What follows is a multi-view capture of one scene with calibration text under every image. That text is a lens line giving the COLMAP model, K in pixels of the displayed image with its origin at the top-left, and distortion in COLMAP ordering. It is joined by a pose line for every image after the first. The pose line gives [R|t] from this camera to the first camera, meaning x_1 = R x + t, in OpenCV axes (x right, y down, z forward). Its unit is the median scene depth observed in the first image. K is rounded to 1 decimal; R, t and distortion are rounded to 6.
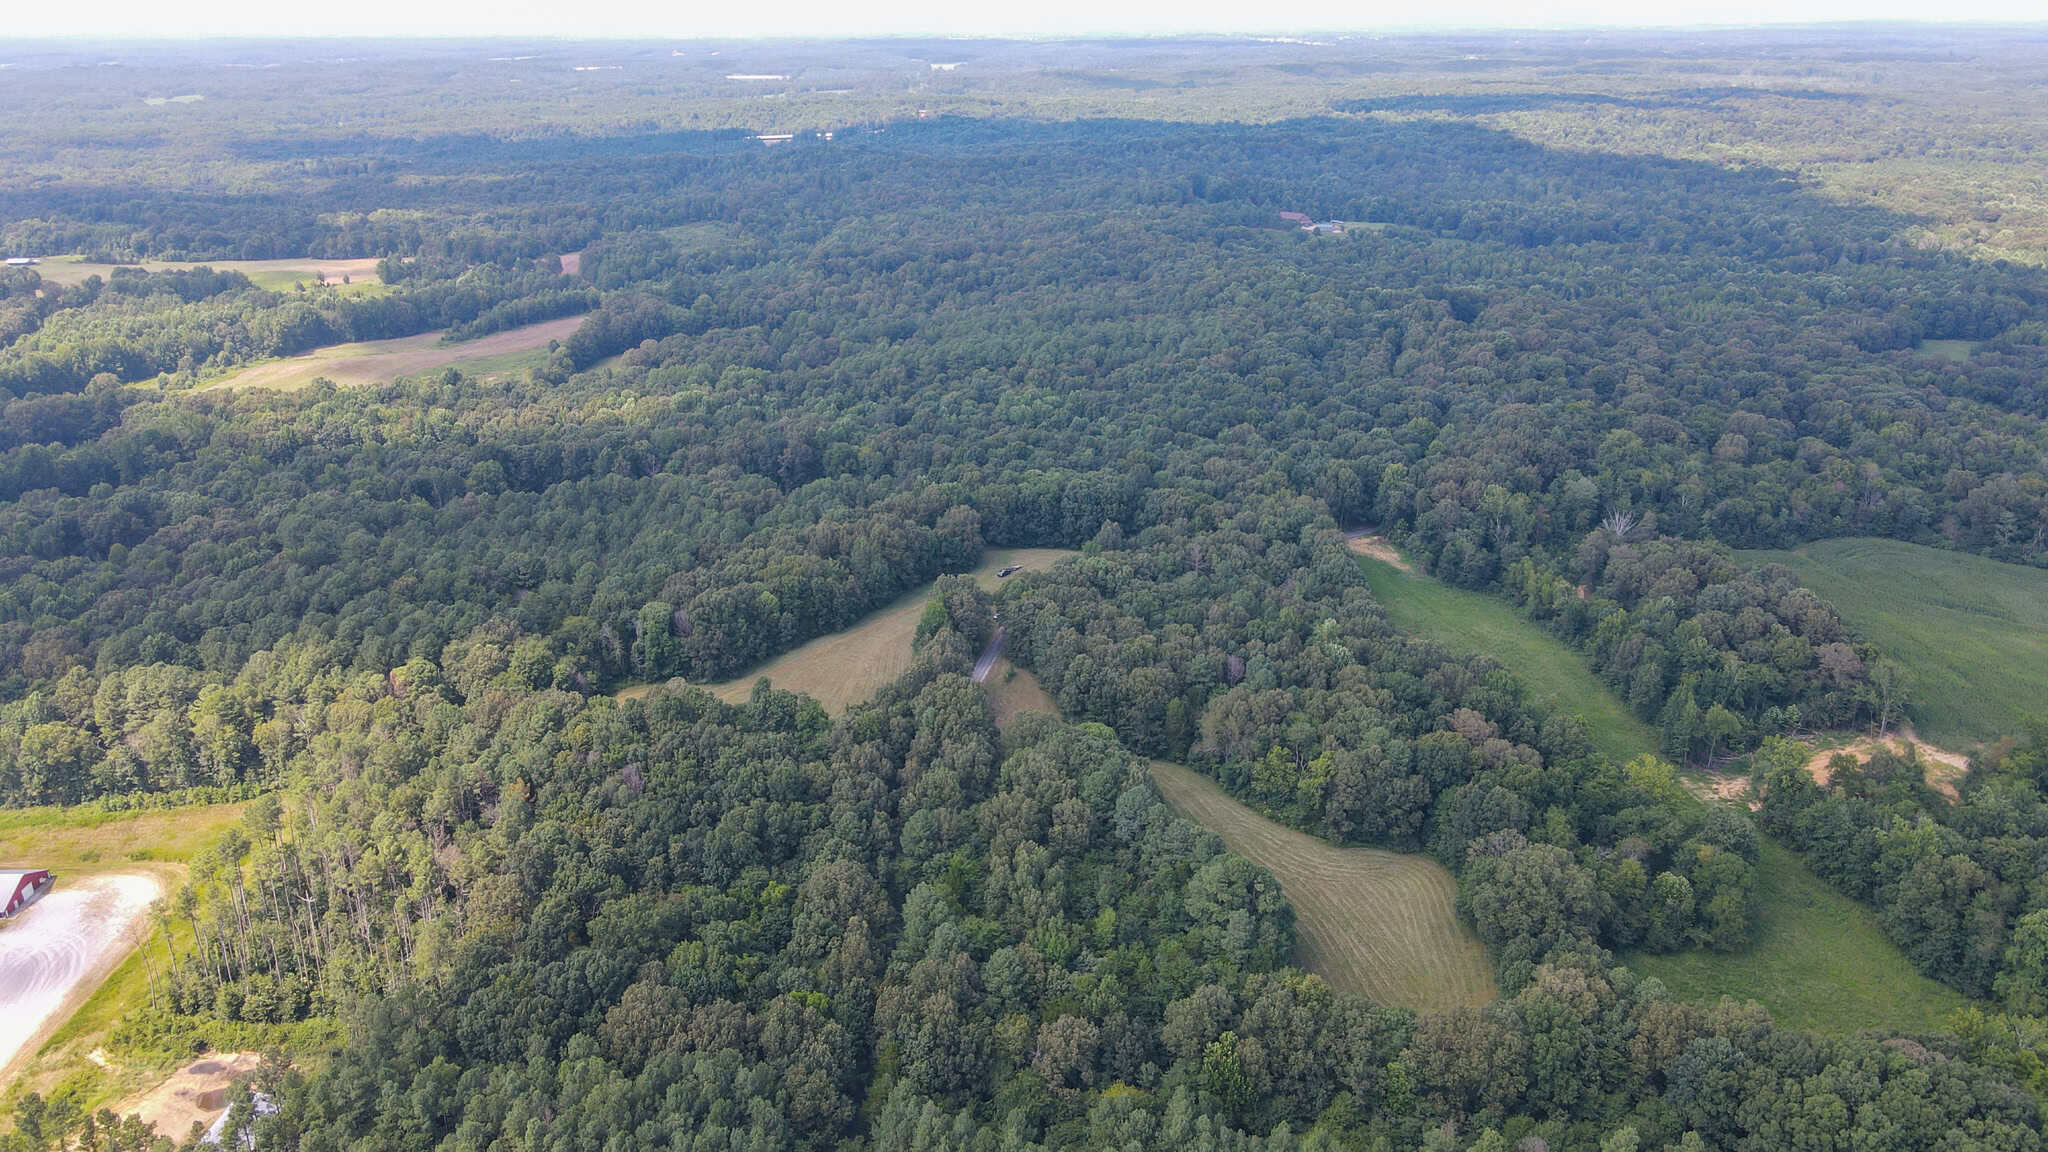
lens RADIAL K [[1525.3, 0, 1029.8], [0, 1525.3, 566.4], [0, 0, 1]] dist [-0.008999, 0.041159]
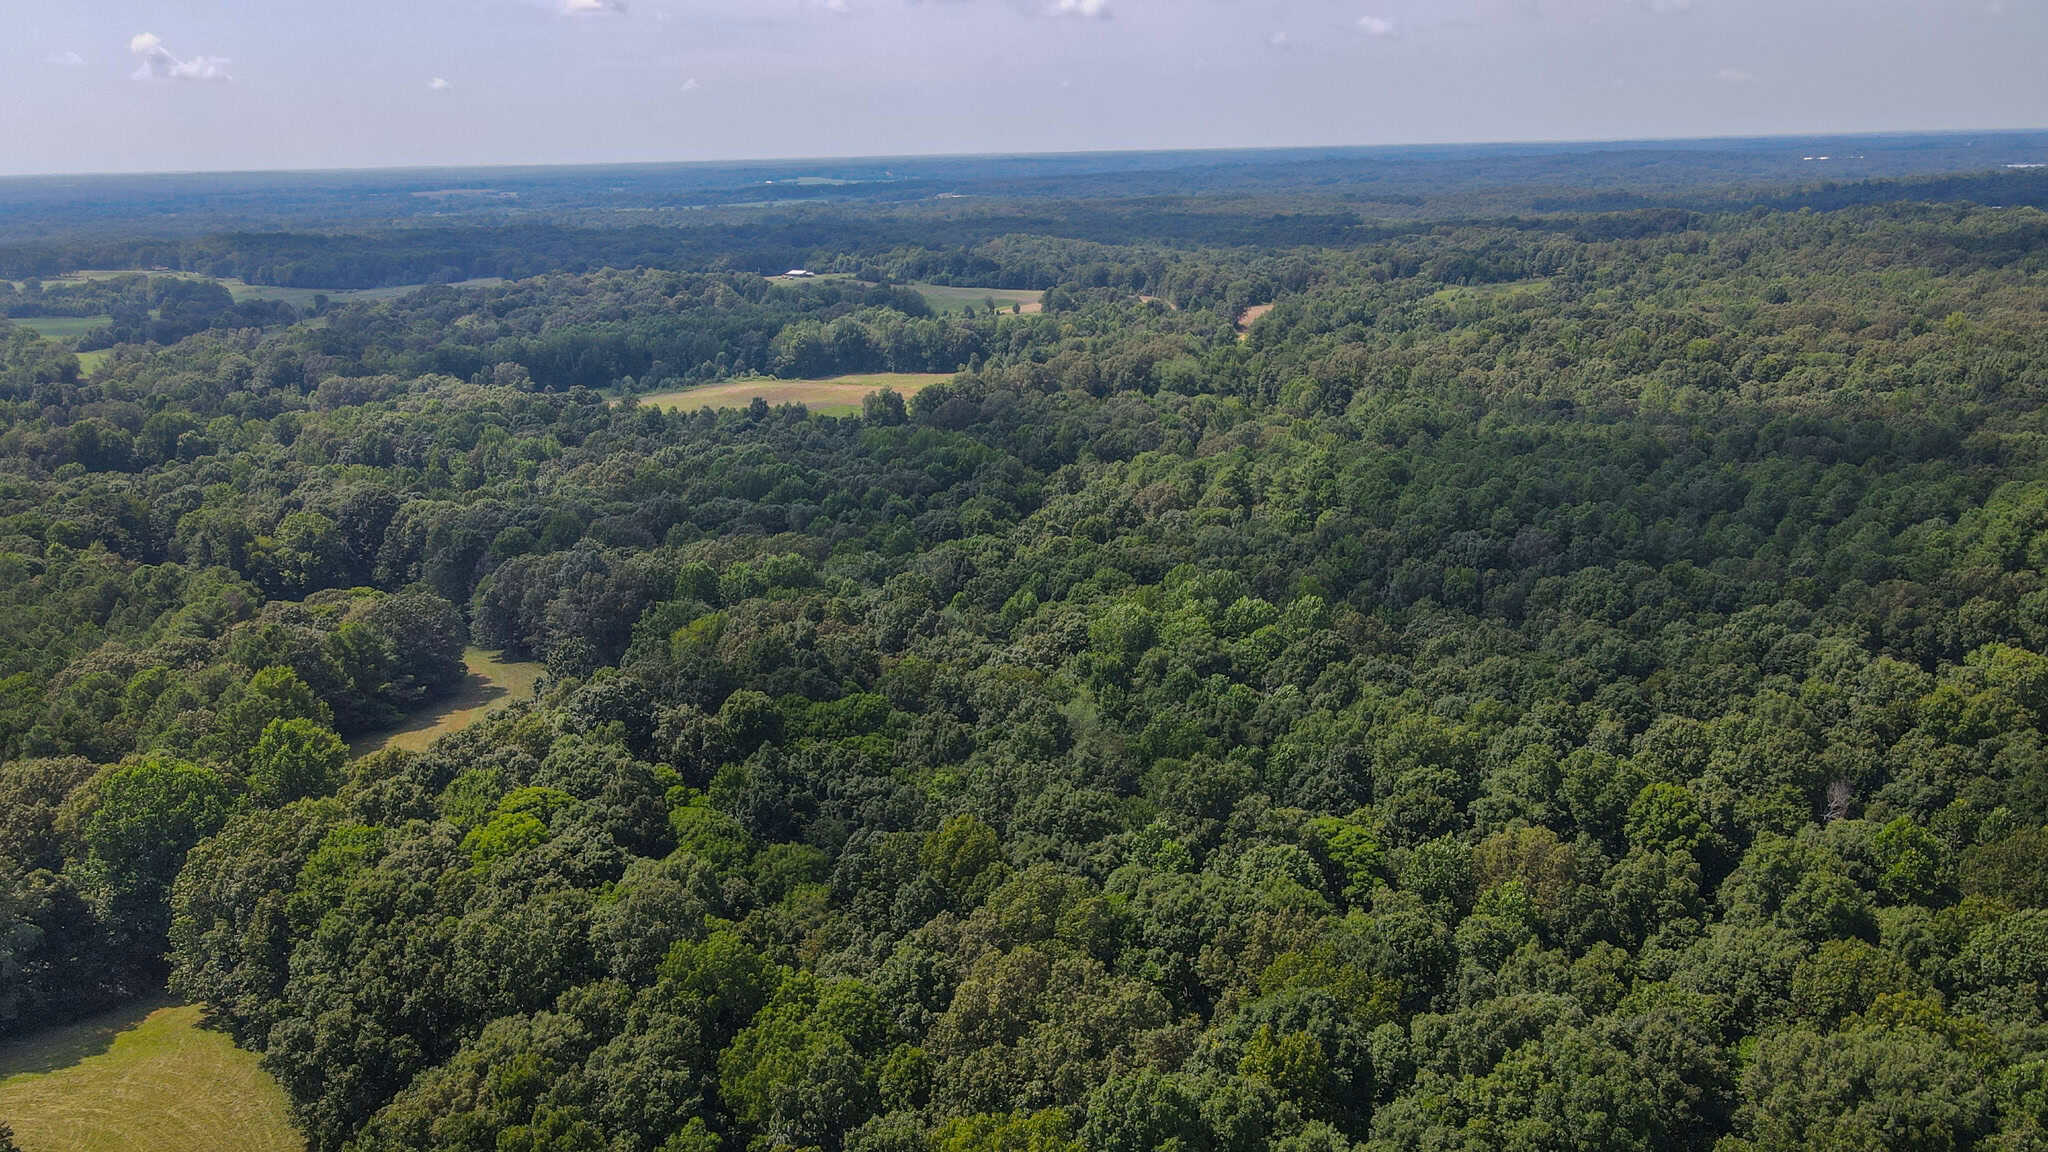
lens RADIAL K [[1525.3, 0, 1023.3], [0, 1525.3, 577.5], [0, 0, 1]] dist [-0.008999, 0.041159]
pose [[0.698539, 0.184812, -0.691294, 0.316109], [-0.229126, 0.972977, 0.028591, -0.154436], [0.677897, 0.138421, 0.722007, 0.927978]]
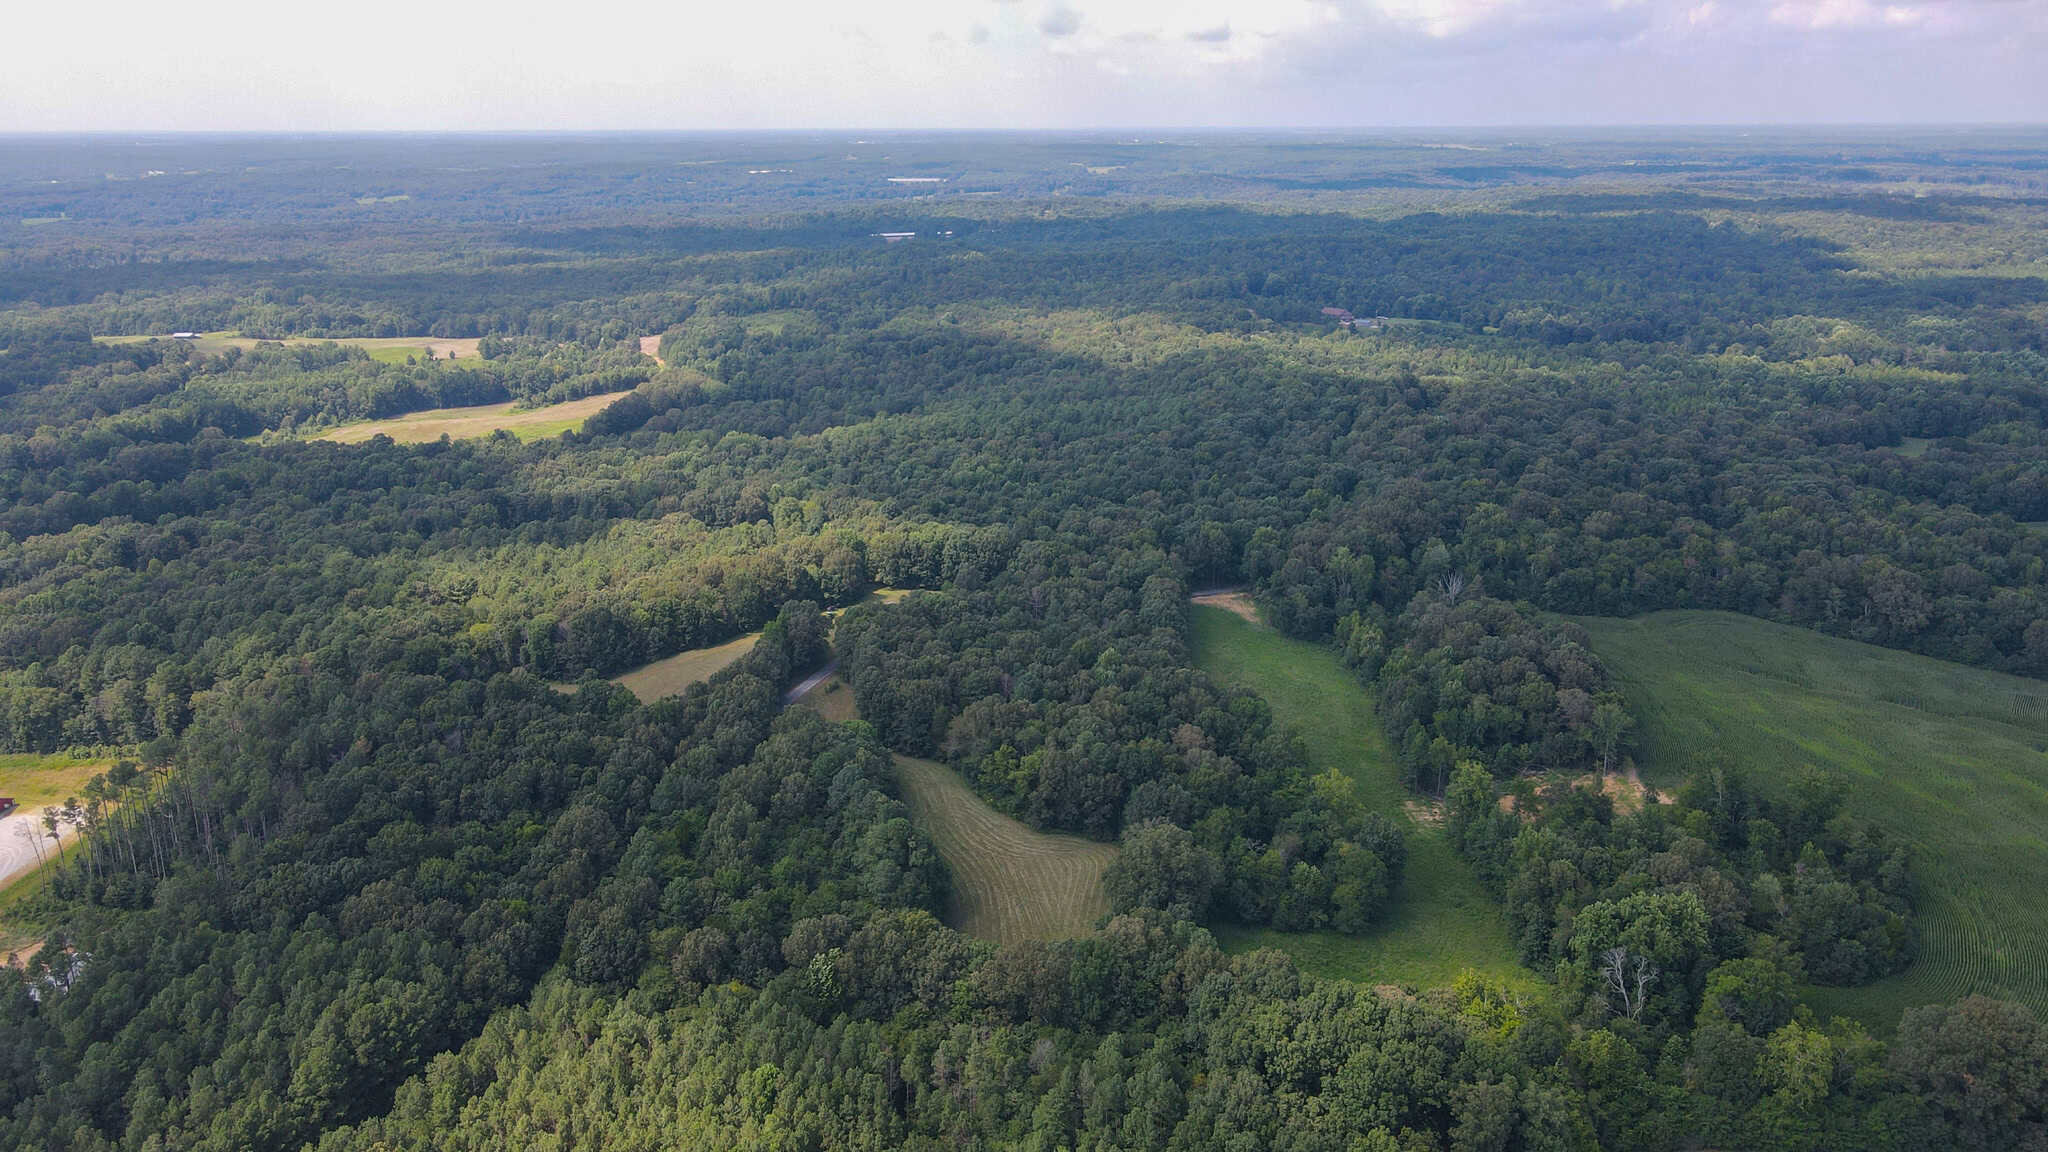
lens RADIAL K [[1525.3, 0, 1033.2], [0, 1525.3, 577.7], [0, 0, 1]] dist [-0.008999, 0.041159]
pose [[0.993115, 0.033551, -0.112235, 0.225757], [-0.039822, 0.997741, -0.054104, 0.038786], [0.110166, 0.058201, 0.992208, -0.109535]]
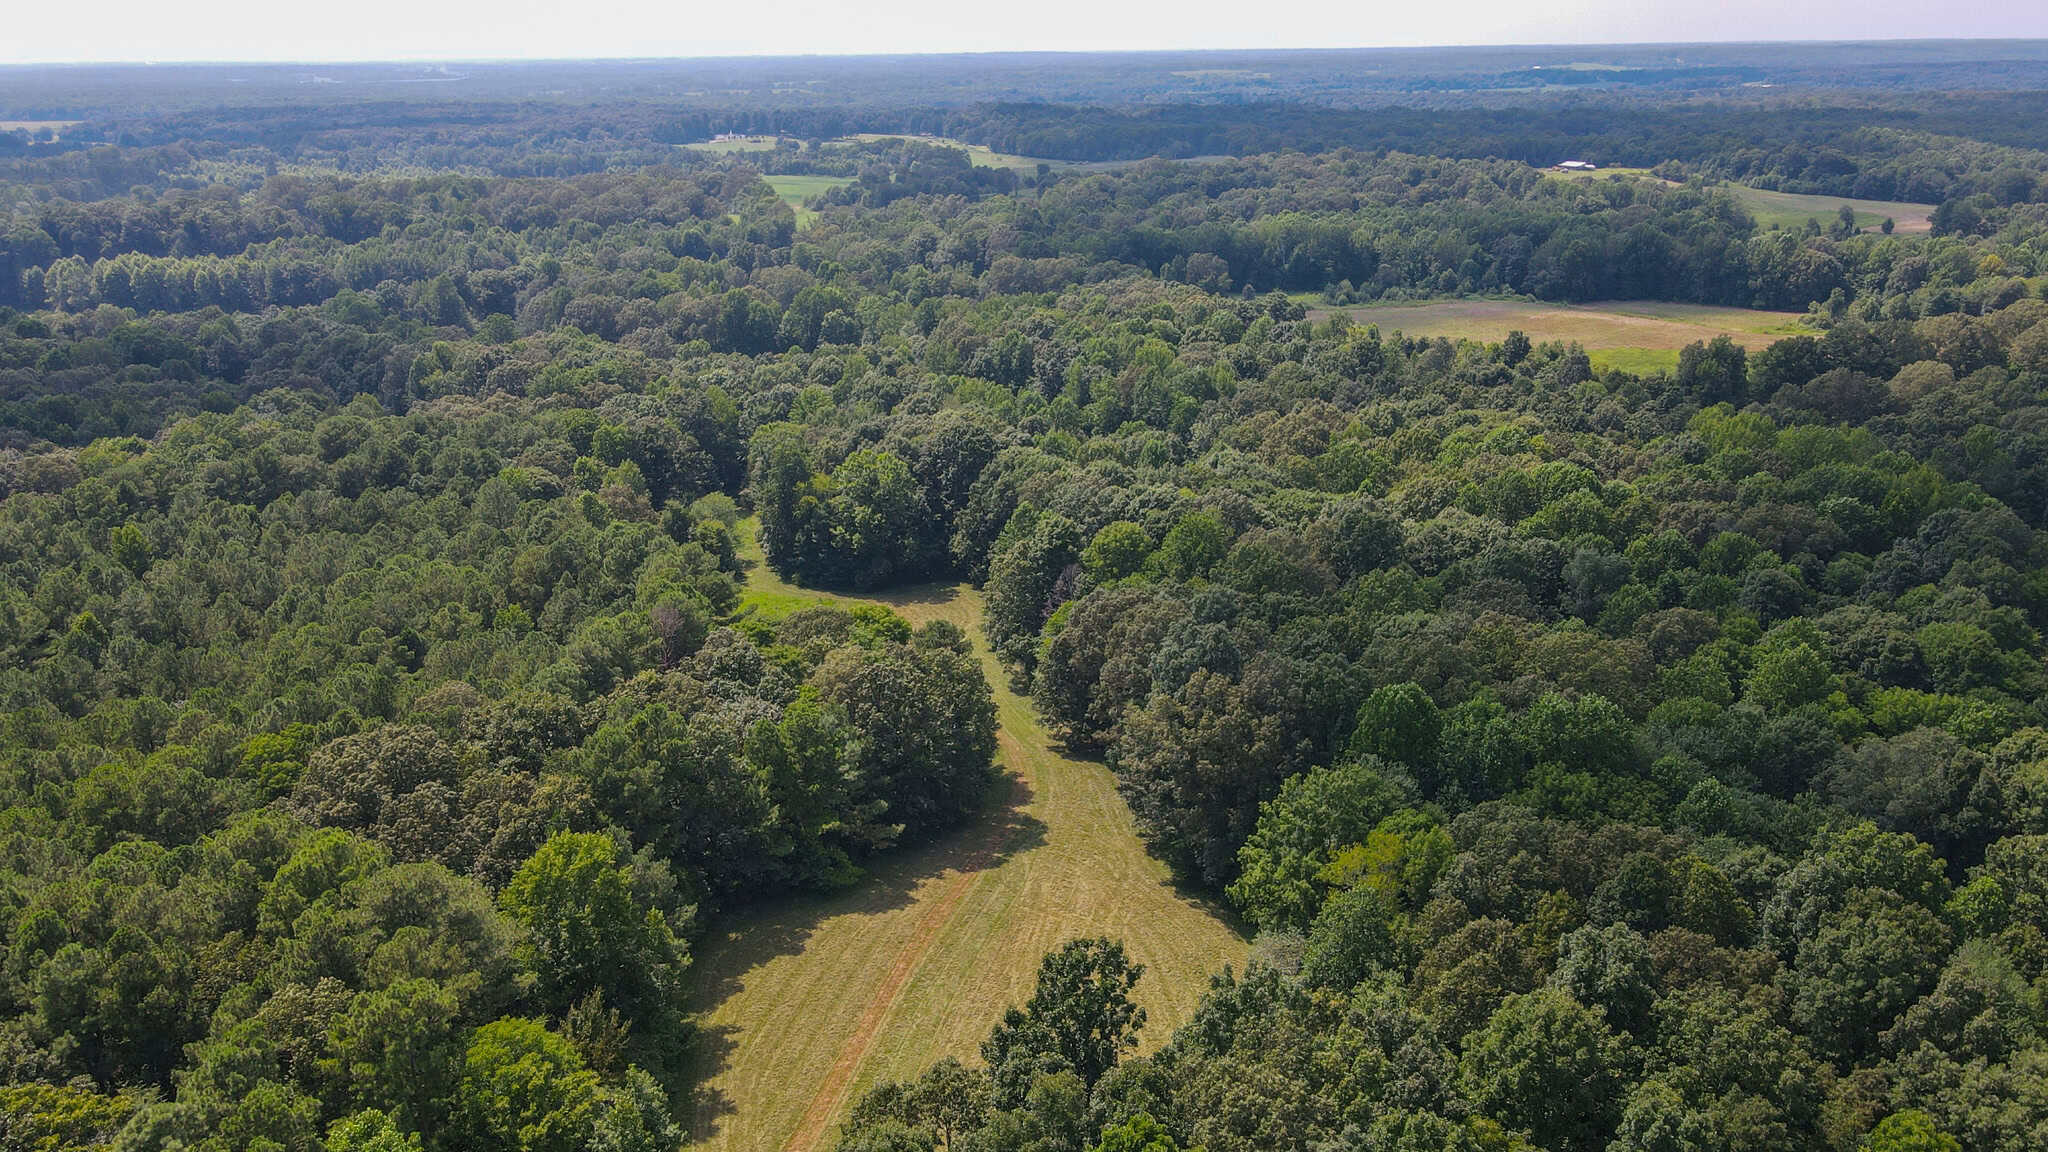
lens RADIAL K [[1525.3, 0, 1009.5], [0, 1525.3, 583.0], [0, 0, 1]] dist [-0.008999, 0.041159]
pose [[0.294401, 0.320374, -0.900382, 0.071831], [-0.322311, 0.920223, 0.222047, -0.176117], [0.899691, 0.224832, 0.374175, 1.072671]]
